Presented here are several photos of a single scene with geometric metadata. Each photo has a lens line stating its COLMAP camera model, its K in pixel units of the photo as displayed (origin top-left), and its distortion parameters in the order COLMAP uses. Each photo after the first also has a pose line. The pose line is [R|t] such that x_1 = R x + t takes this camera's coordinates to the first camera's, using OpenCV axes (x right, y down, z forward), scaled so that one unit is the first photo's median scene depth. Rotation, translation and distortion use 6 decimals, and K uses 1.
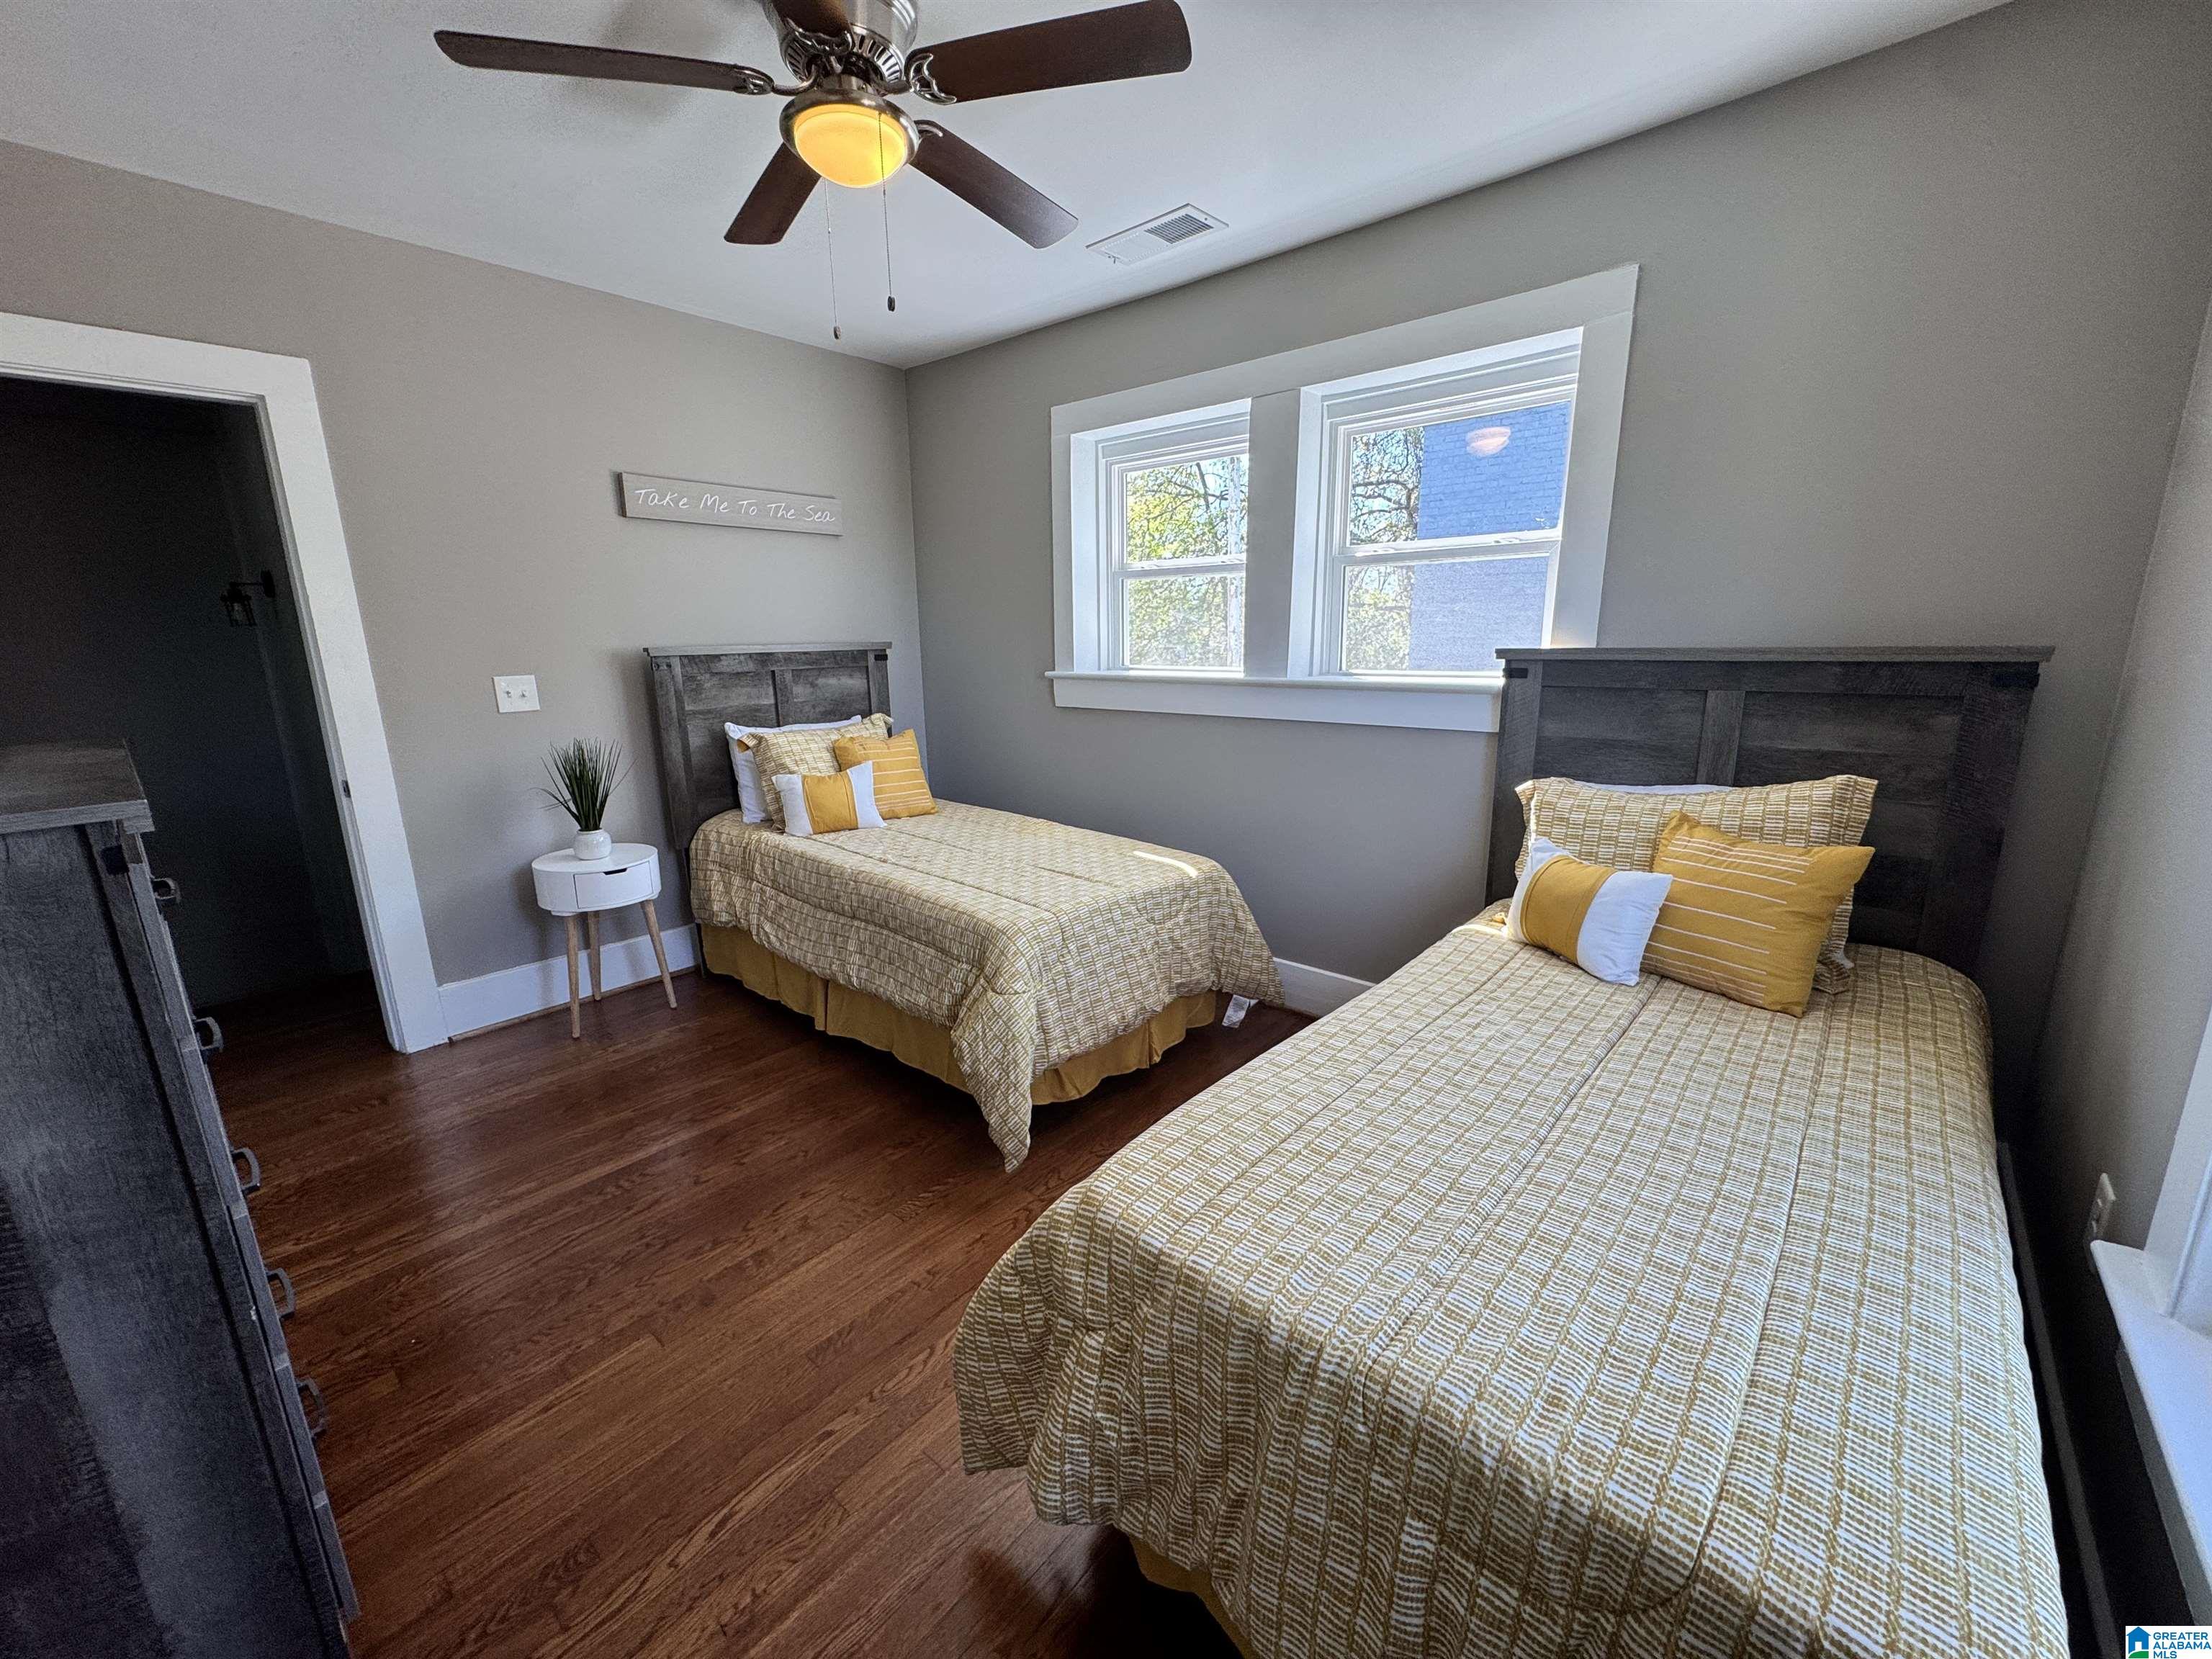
lens RADIAL K [[877.4, 0, 1103.8], [0, 877.4, 829.2], [0, 0, 1]] dist [-0.001101, -0.000051]
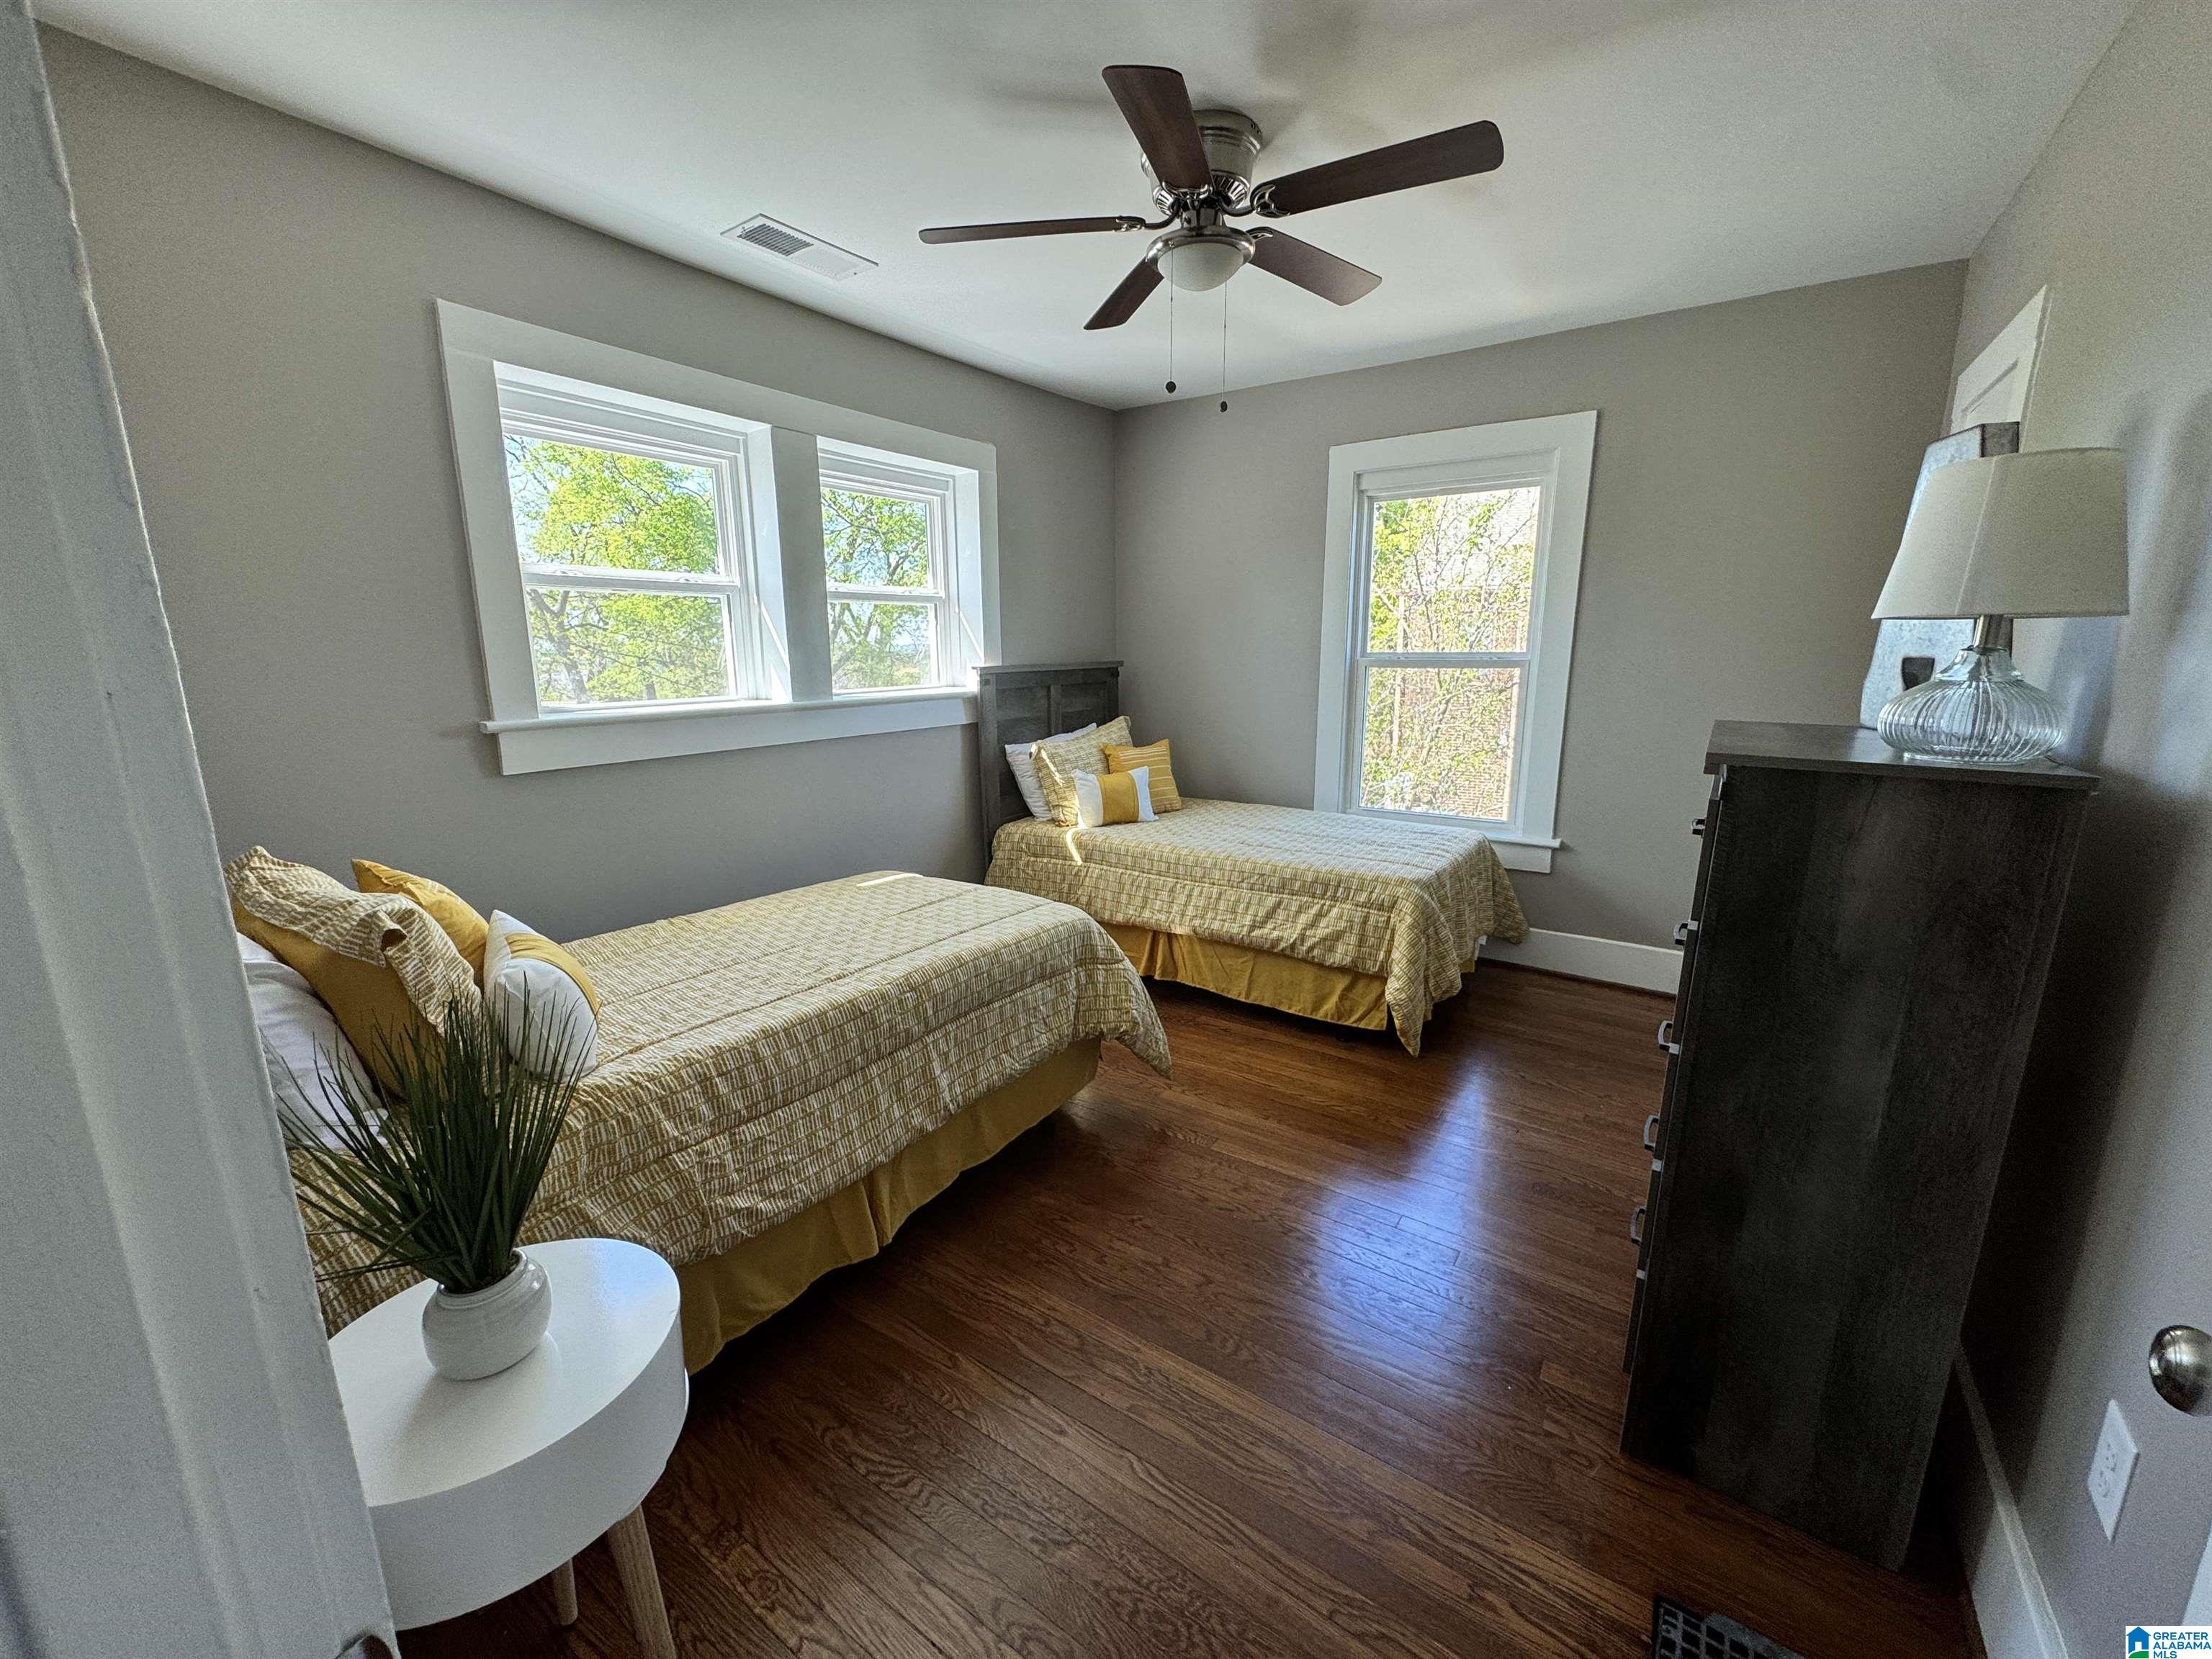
lens RADIAL K [[877.4, 0, 1103.8], [0, 877.4, 829.2], [0, 0, 1]] dist [-0.001101, -0.000051]
pose [[-0.102816, -0.187093, 0.976947, -0.989509], [0.233457, 0.950179, 0.206536, -0.181440], [-0.966916, 0.249310, -0.054016, 0.847233]]
